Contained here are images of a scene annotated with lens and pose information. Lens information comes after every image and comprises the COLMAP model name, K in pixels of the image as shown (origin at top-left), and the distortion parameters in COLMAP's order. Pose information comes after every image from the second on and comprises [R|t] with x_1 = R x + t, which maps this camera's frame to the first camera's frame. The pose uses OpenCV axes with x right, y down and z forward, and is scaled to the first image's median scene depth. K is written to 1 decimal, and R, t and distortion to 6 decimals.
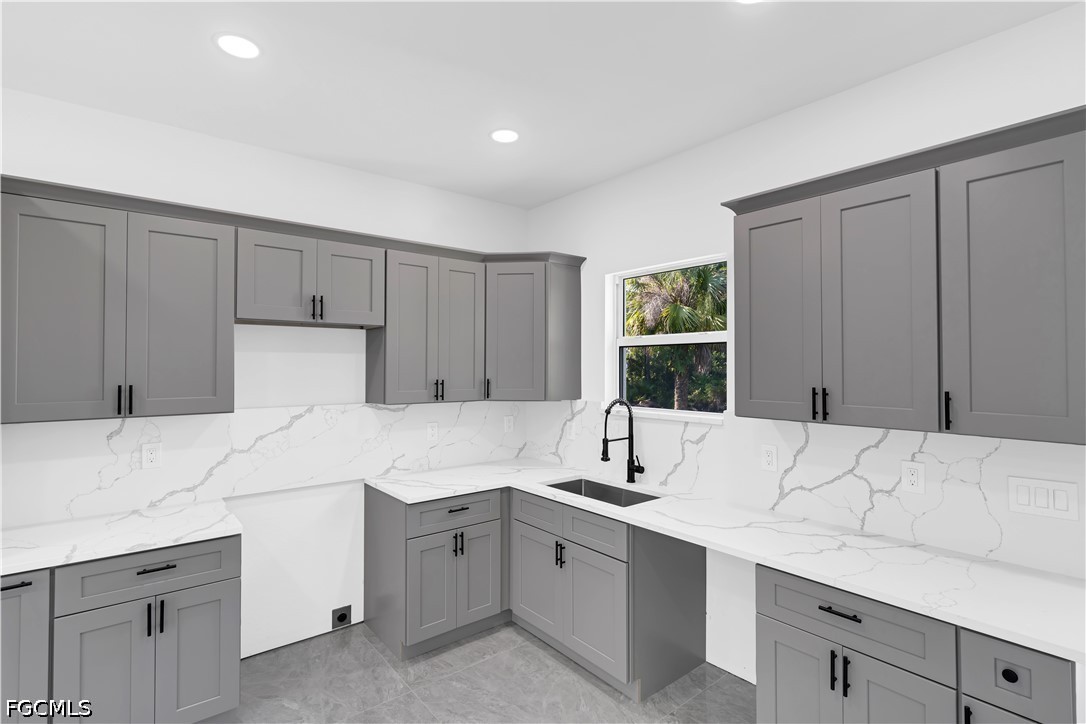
lens RADIAL K [[518.5, 0, 536.5], [0, 518.5, 358.2], [0, 0, 1]] dist [-0.008005, 0.002901]
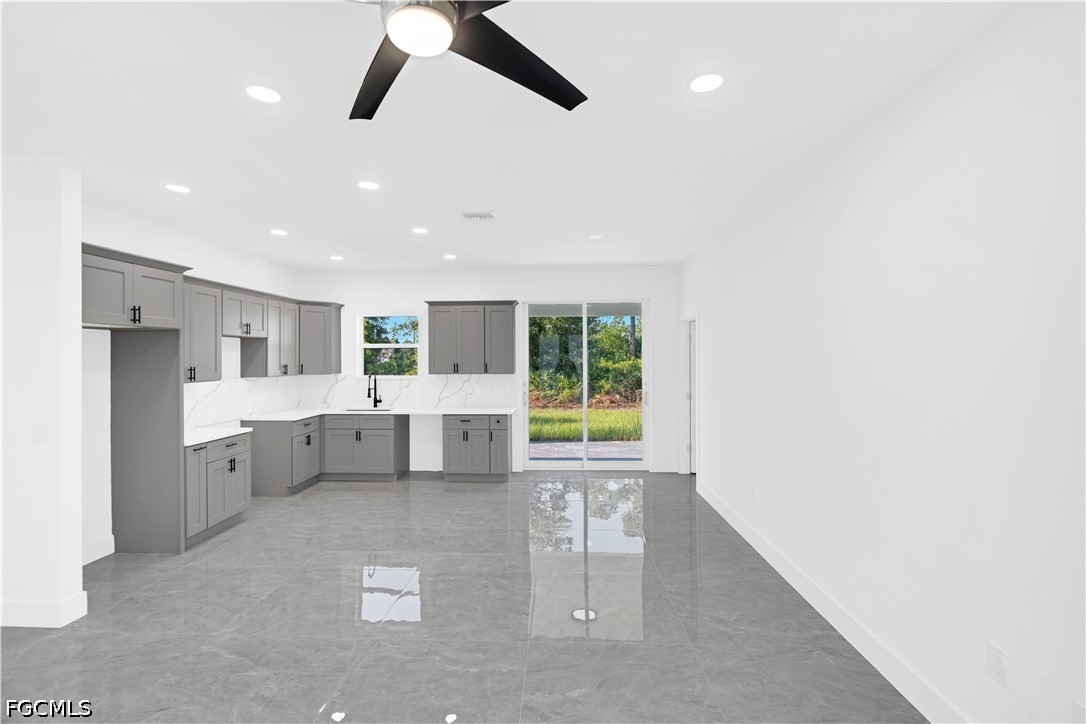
lens RADIAL K [[488.5, 0, 541.1], [0, 488.5, 354.9], [0, 0, 1]] dist [-0.012971, 0.005281]
pose [[0.657675, 0.000249, 0.753302, -1.099171], [-0.006985, 0.999959, 0.005768, -0.015201], [-0.753269, -0.009055, 0.657650, -1.118628]]
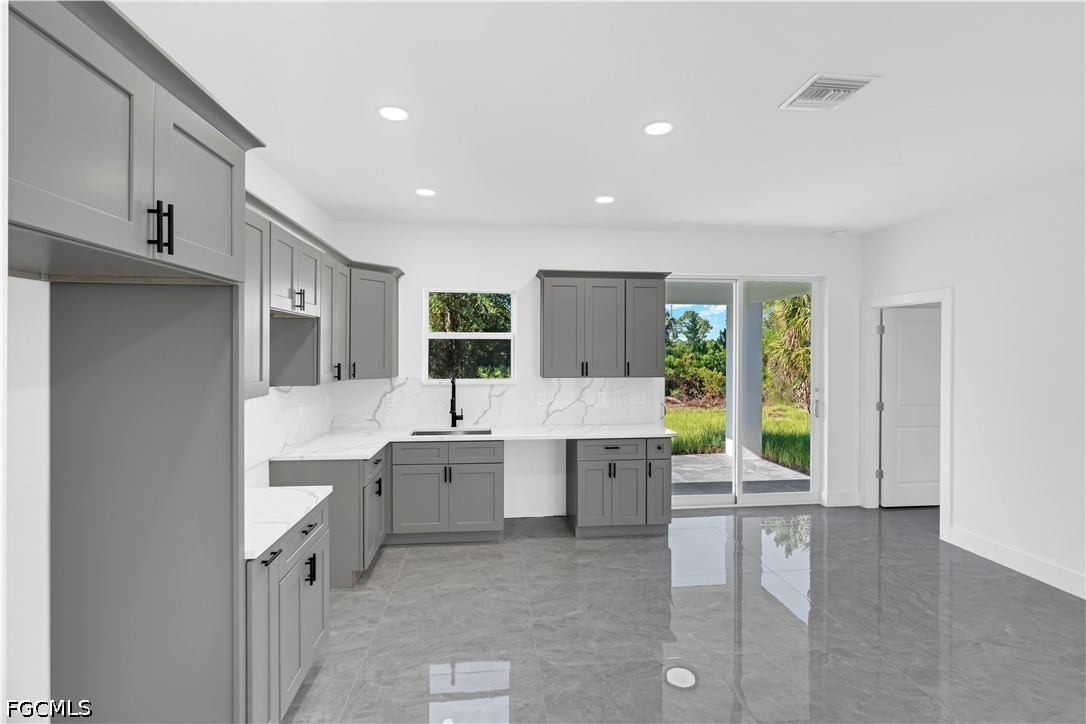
lens RADIAL K [[488.5, 0, 542.5], [0, 488.5, 353.4], [0, 0, 1]] dist [-0.012971, 0.005281]
pose [[0.540755, -0.001175, 0.841180, -1.023850], [-0.015097, 0.999824, 0.011102, -0.001783], [-0.841045, -0.018703, 0.540642, -0.014678]]
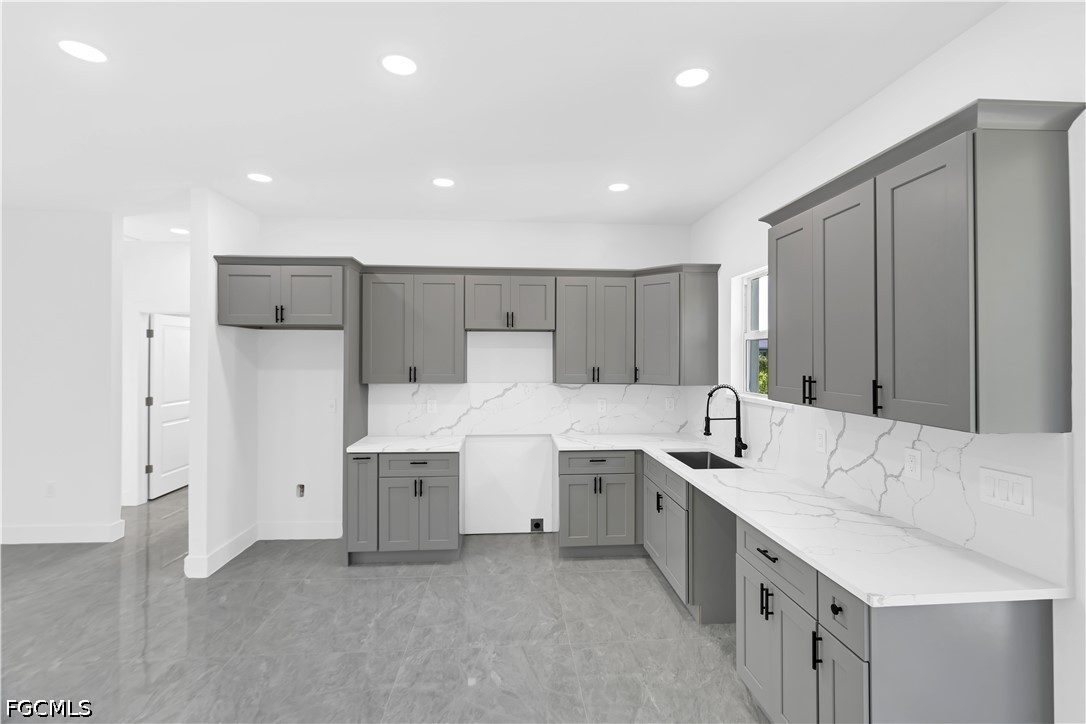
lens RADIAL K [[488.5, 0, 541.8], [0, 488.5, 354.6], [0, 0, 1]] dist [-0.012971, 0.005281]
pose [[0.823958, -0.001359, -0.566649, 0.494385], [0.005825, 0.999965, 0.006072, 0.000029], [0.566621, -0.008304, 0.823937, -0.168547]]
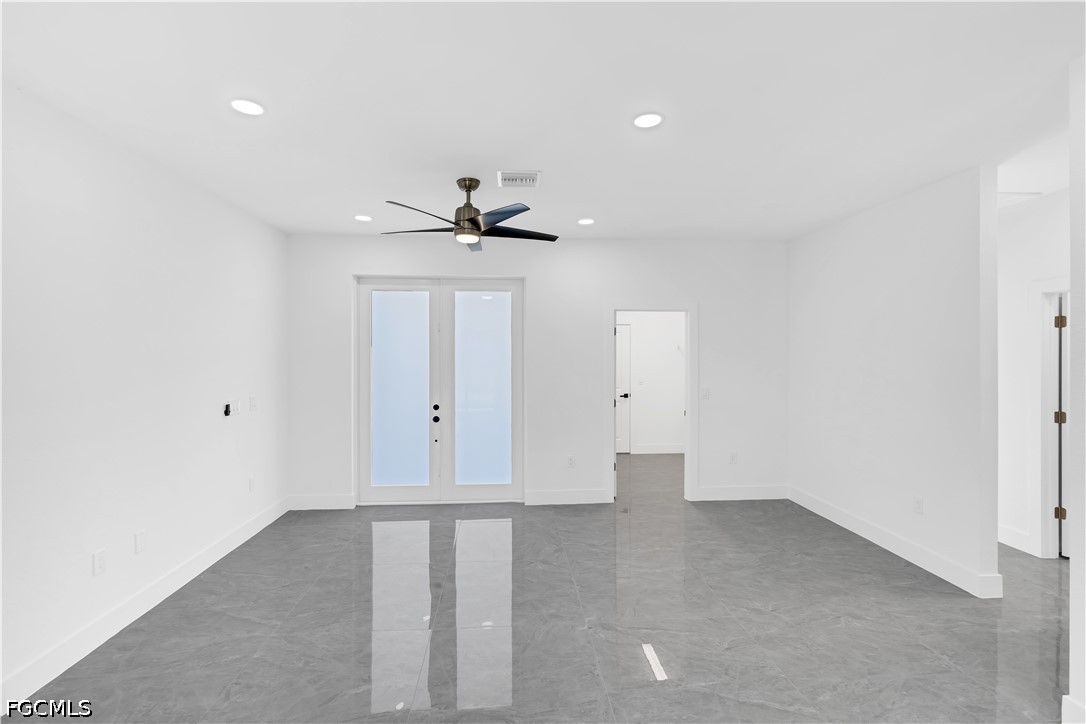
lens RADIAL K [[488.5, 0, 539.2], [0, 488.5, 356.5], [0, 0, 1]] dist [-0.012971, 0.005281]
pose [[-0.573803, 0.002906, -0.818988, 0.079592], [0.012602, 0.999907, -0.005282, 0.005063], [0.818897, -0.013352, -0.573786, 0.117315]]
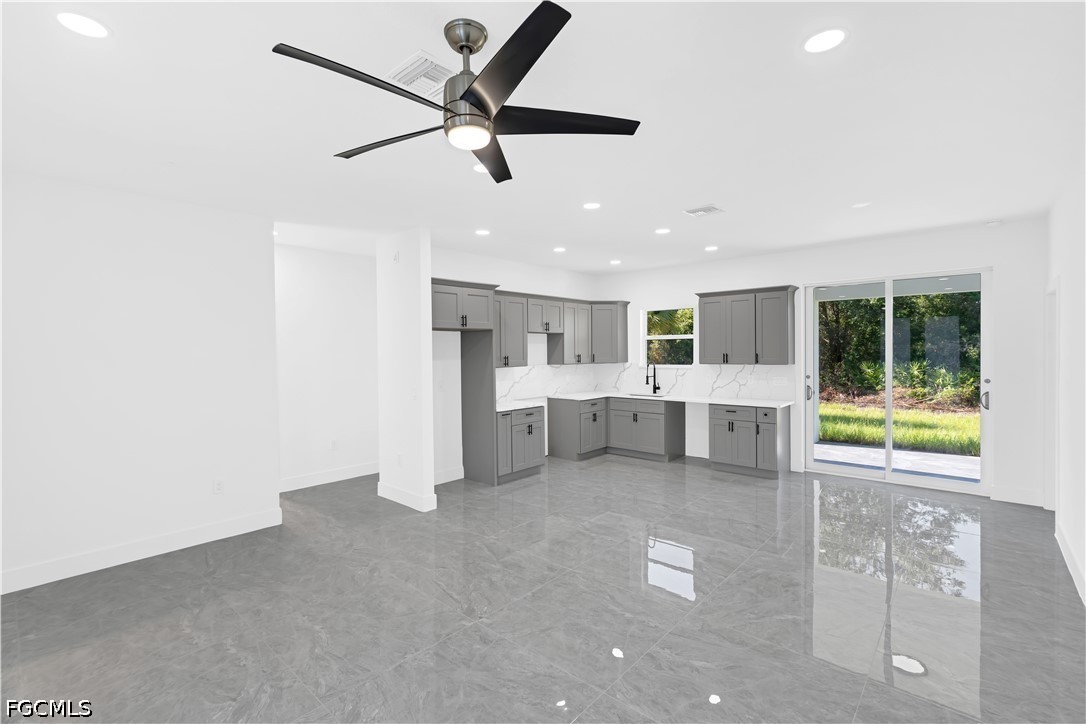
lens RADIAL K [[488.5, 0, 540.7], [0, 488.5, 358.4], [0, 0, 1]] dist [-0.012971, 0.005281]
pose [[0.986528, -0.013341, 0.163047, -0.856569], [0.007984, 0.999408, 0.033467, -0.020568], [-0.163397, -0.031714, 0.986051, -1.432059]]
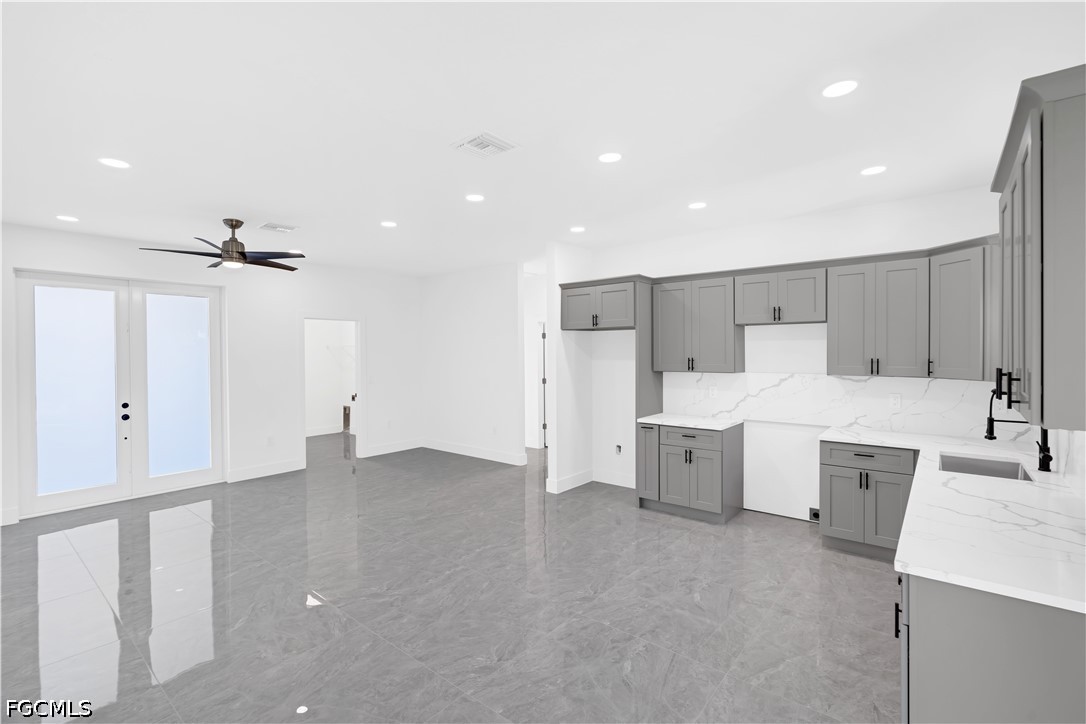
lens RADIAL K [[488.5, 0, 538.6], [0, 488.5, 357.4], [0, 0, 1]] dist [-0.012971, 0.005281]
pose [[0.198639, 0.011544, -0.980005, 0.965661], [0.021923, 0.999628, 0.016219, 0.000308], [0.979827, -0.024706, 0.198312, -0.073004]]
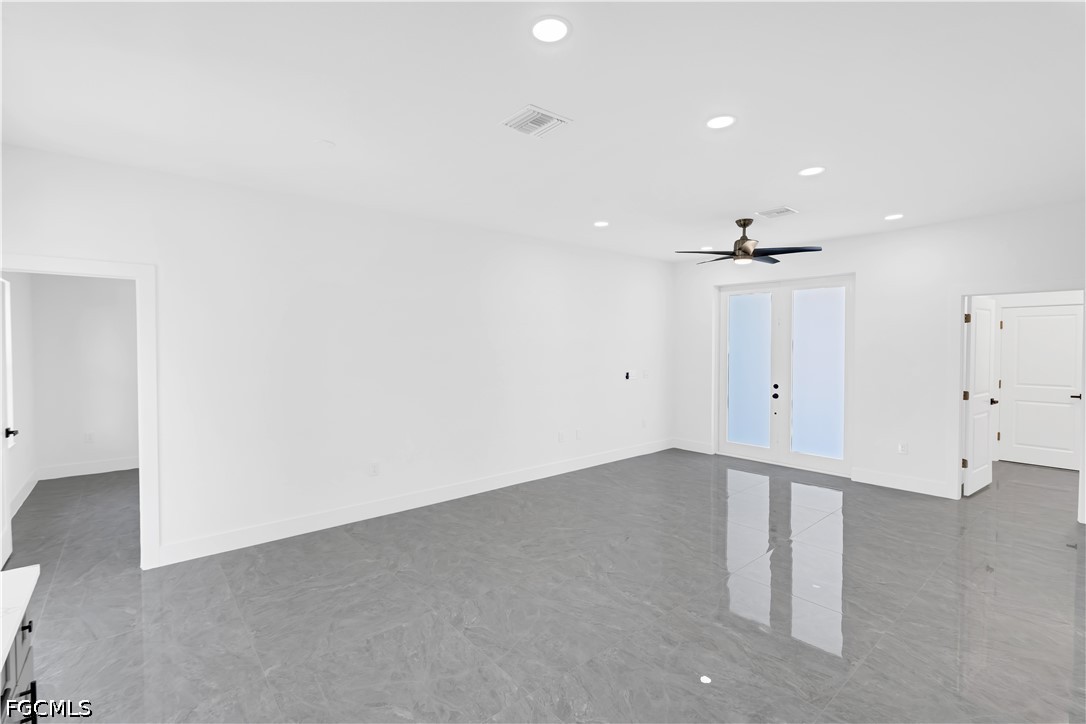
lens RADIAL K [[488.5, 0, 539.2], [0, 488.5, 357.7], [0, 0, 1]] dist [-0.012971, 0.005281]
pose [[-0.999821, 0.001775, -0.018846, -0.067953], [0.001541, 0.999922, 0.012416, 0.019216], [0.018866, 0.012385, -0.999745, 1.006301]]
